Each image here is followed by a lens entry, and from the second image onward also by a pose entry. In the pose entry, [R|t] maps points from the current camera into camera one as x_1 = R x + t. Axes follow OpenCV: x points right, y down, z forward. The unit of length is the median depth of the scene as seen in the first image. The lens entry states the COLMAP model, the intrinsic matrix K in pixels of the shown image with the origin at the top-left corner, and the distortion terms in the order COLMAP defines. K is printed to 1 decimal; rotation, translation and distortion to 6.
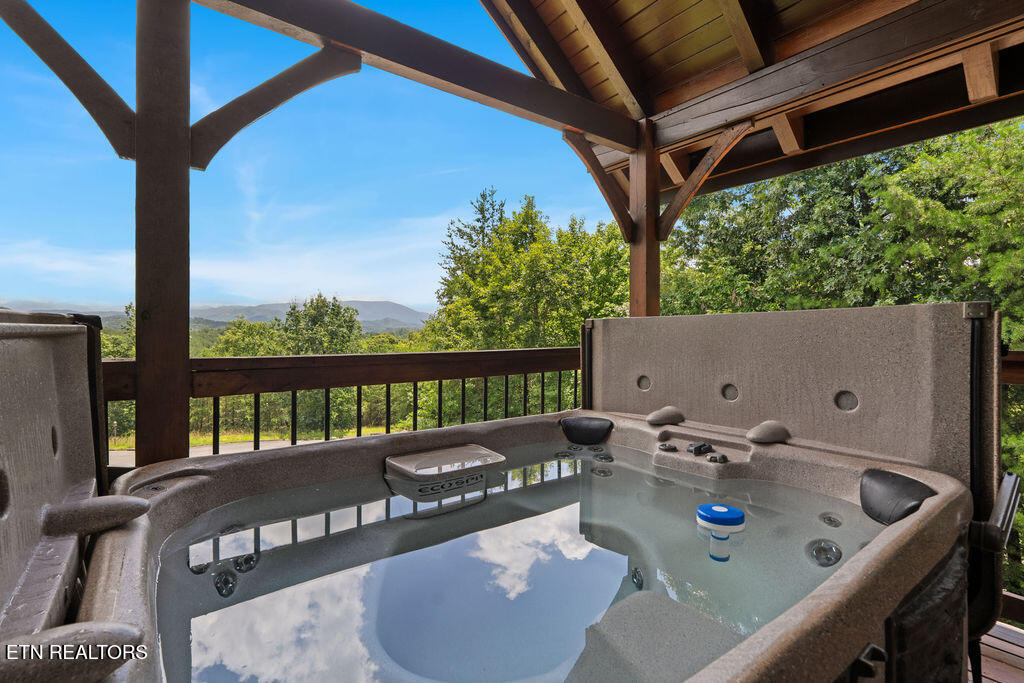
lens RADIAL K [[469.4, 0, 512.1], [0, 469.4, 327.0], [0, 0, 1]] dist [-0.001564, -0.000125]
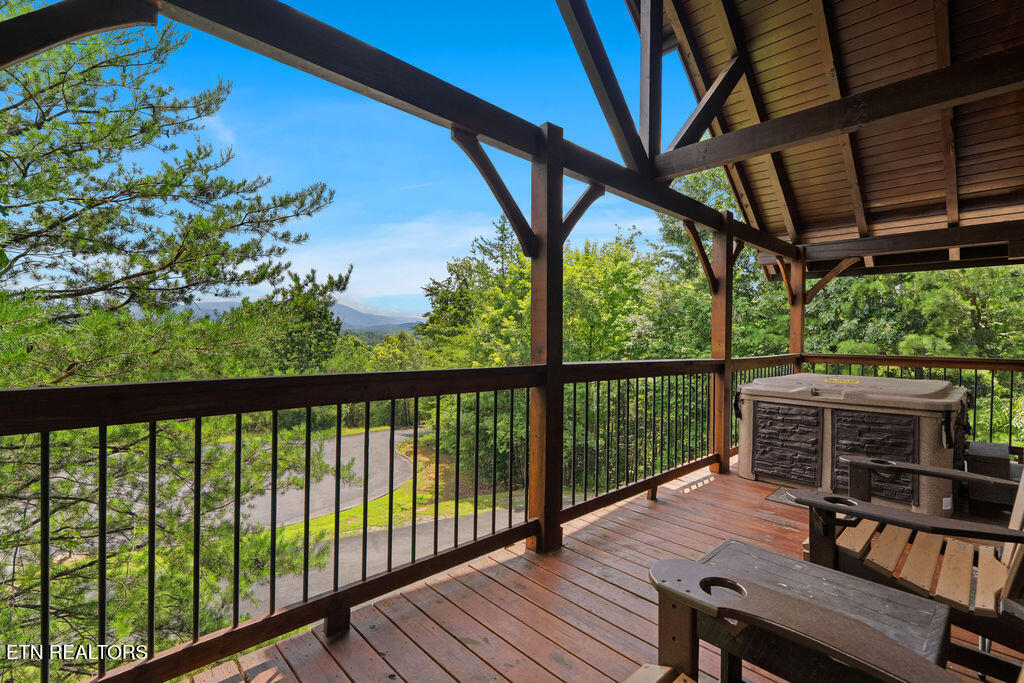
lens RADIAL K [[466.4, 0, 511.8], [0, 466.4, 336.8], [0, 0, 1]] dist [-0.006250, 0.001355]
pose [[0.992435, 0.009451, 0.122410, -0.198125], [-0.011304, 0.999832, 0.014450, -0.009184], [-0.122253, -0.015725, 0.992374, -0.132630]]
